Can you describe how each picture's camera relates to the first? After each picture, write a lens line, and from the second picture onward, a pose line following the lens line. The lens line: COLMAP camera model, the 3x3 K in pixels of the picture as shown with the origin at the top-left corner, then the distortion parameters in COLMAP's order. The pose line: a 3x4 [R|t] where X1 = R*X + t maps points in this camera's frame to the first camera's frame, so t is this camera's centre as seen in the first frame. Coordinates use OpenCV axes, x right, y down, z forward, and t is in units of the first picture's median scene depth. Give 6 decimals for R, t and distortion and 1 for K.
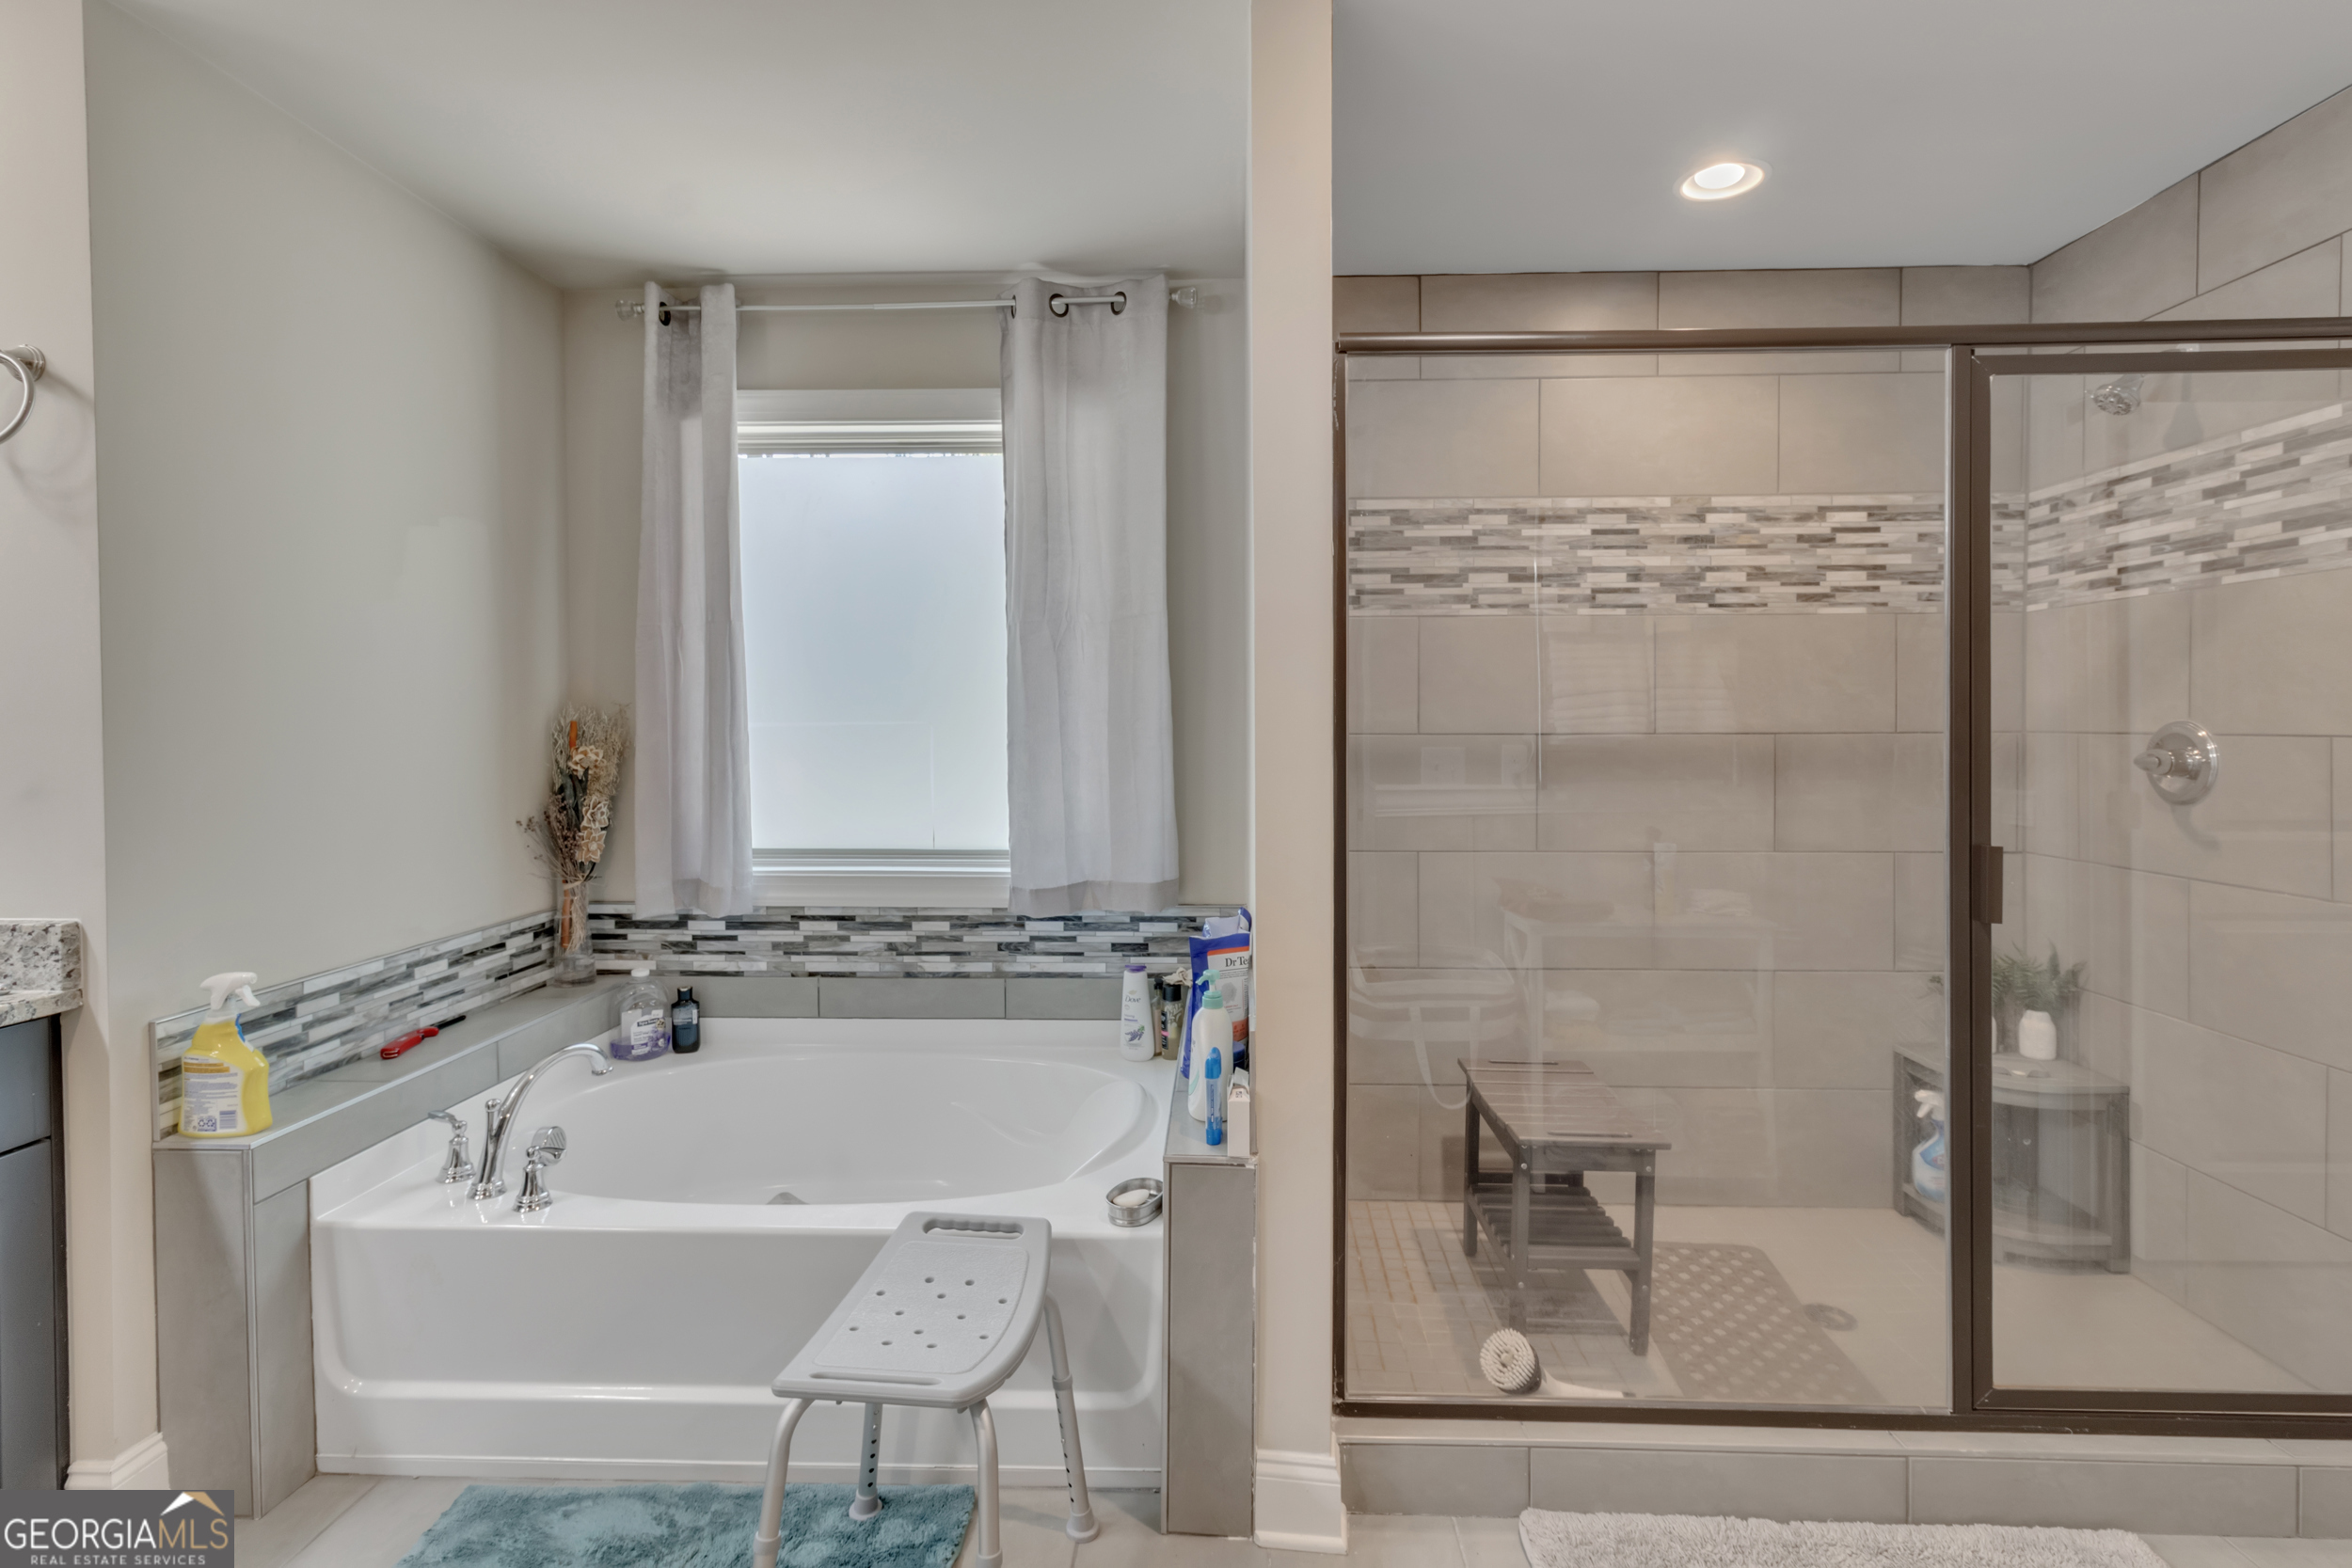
lens RADIAL K [[1112.9, 0, 1197.3], [0, 1112.9, 740.3], [0, 0, 1]] dist [0.002281, 0.000512]
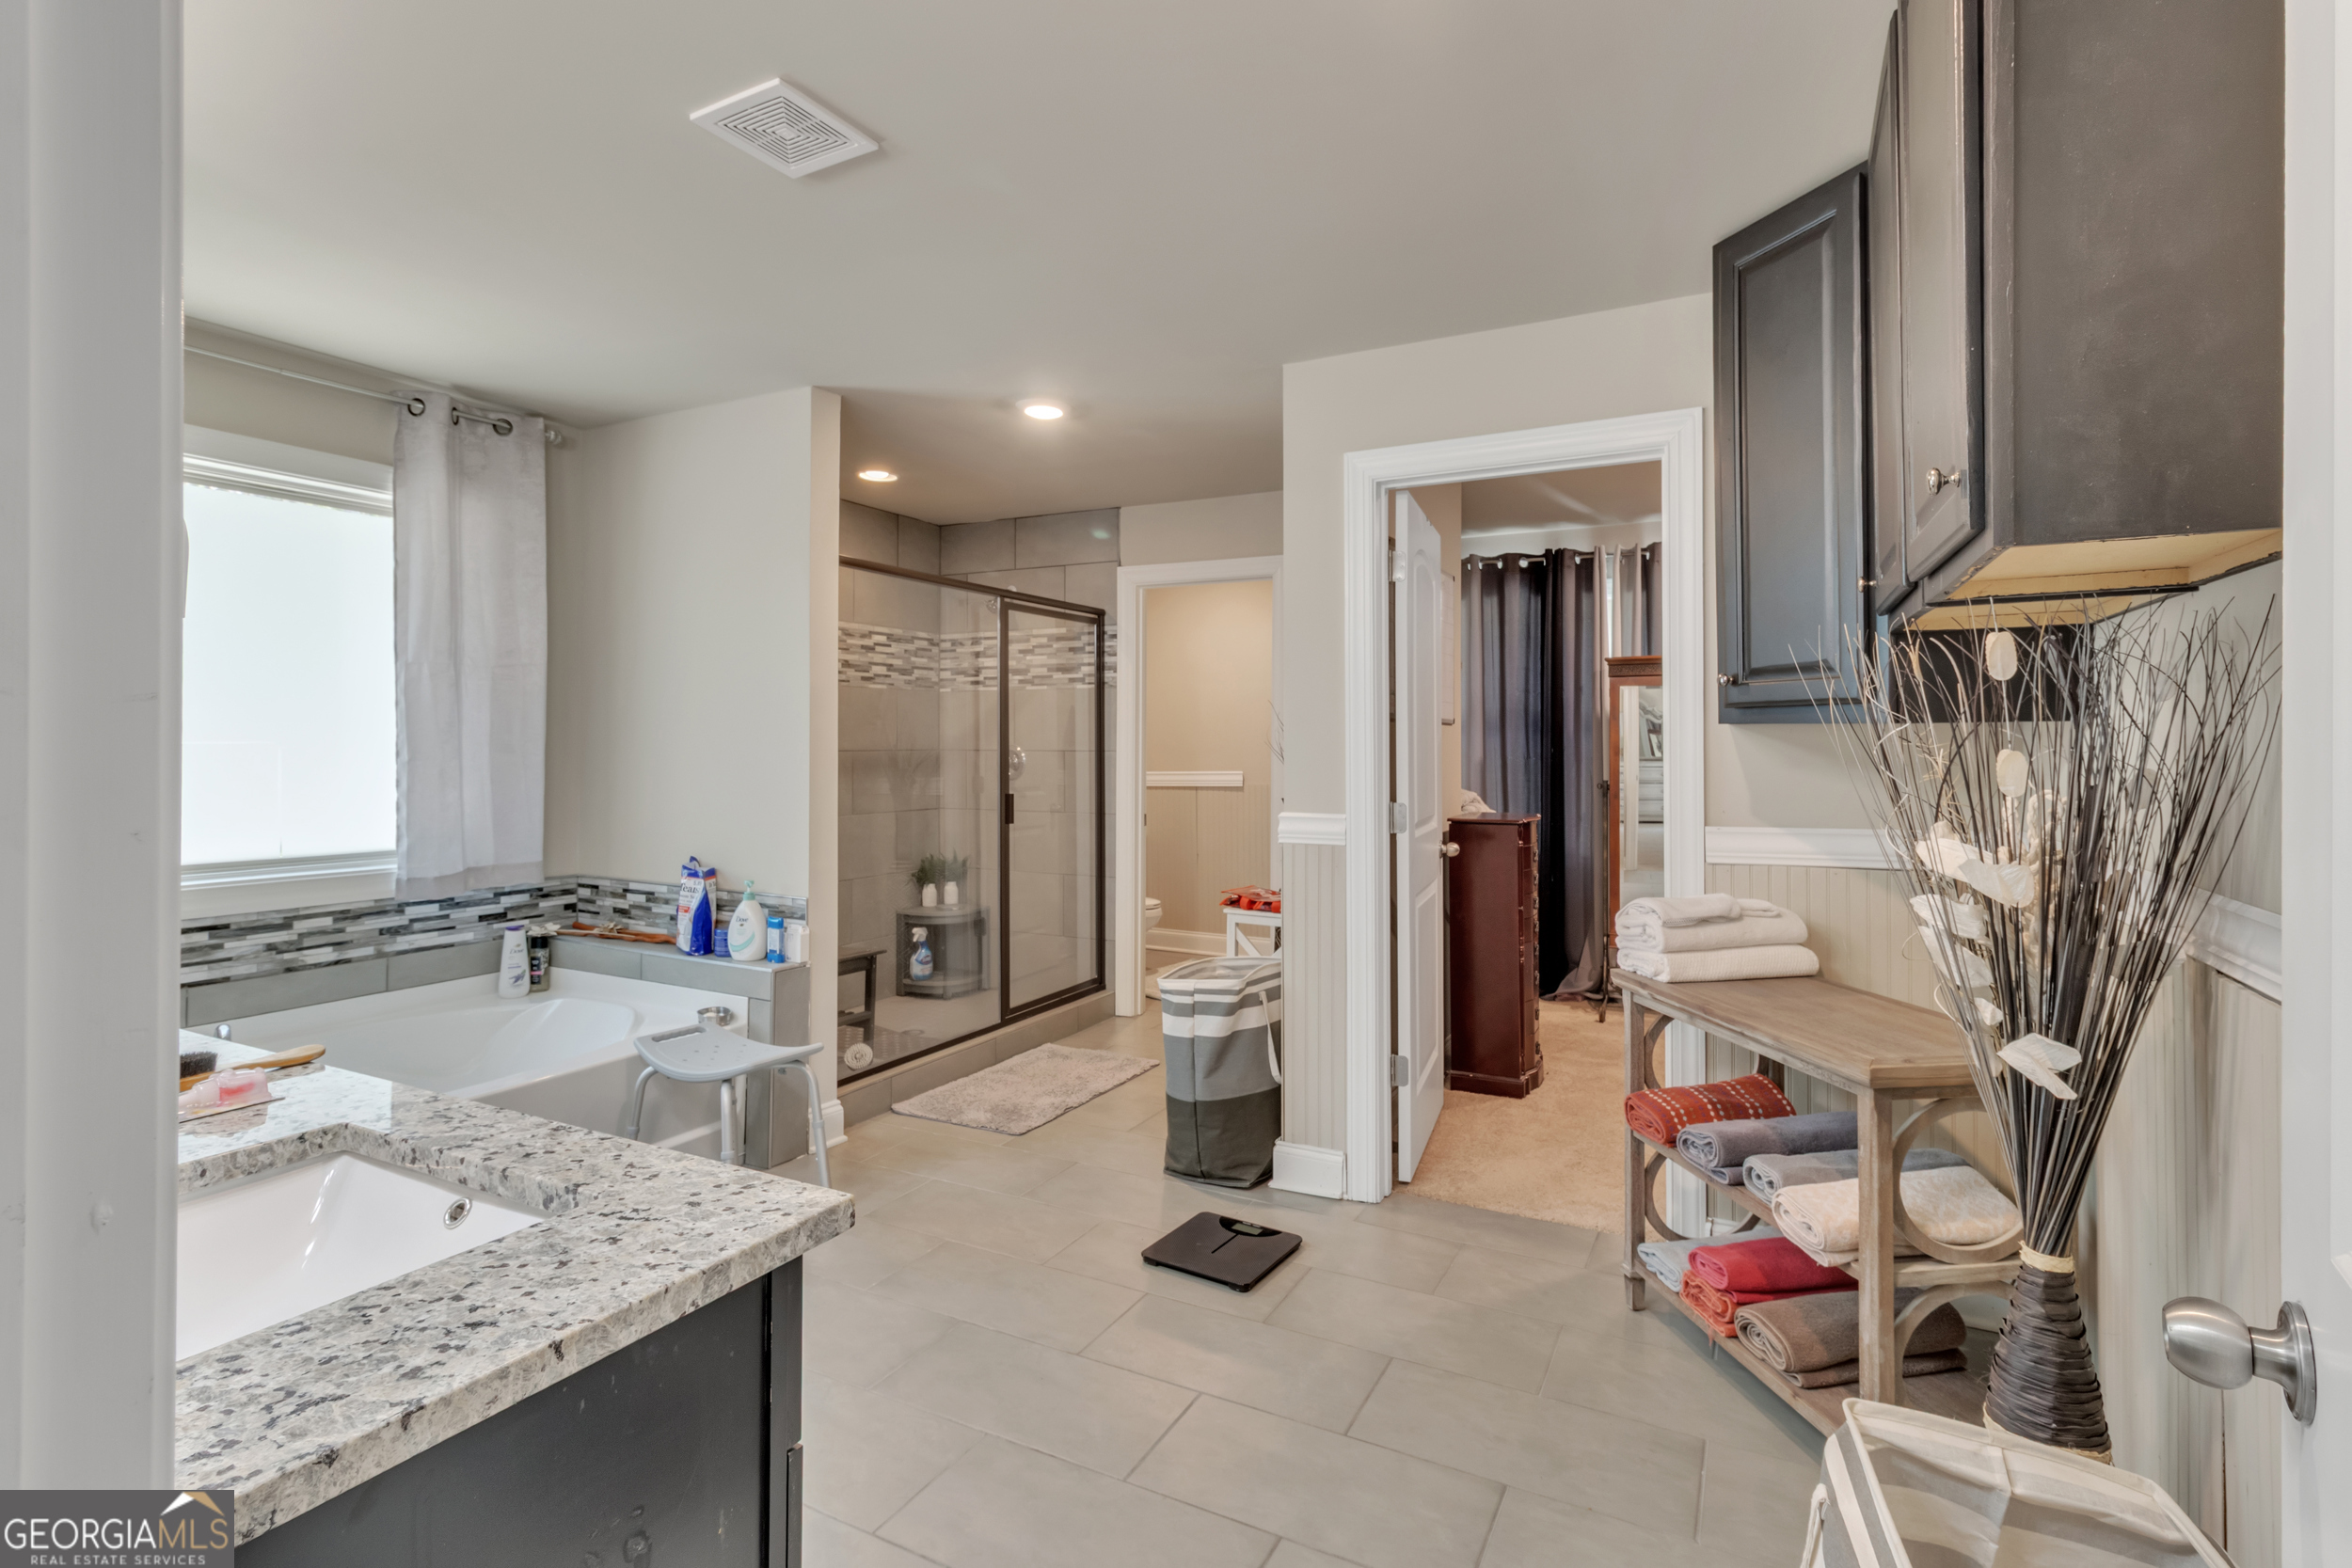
lens RADIAL K [[1112.9, 0, 1197.3], [0, 1112.9, 740.3], [0, 0, 1]] dist [0.002281, 0.000512]
pose [[0.422470, 0.007218, 0.906348, -0.901802], [0.009704, 0.999875, -0.012486, 0.004895], [-0.906325, 0.014070, 0.422348, -0.296527]]
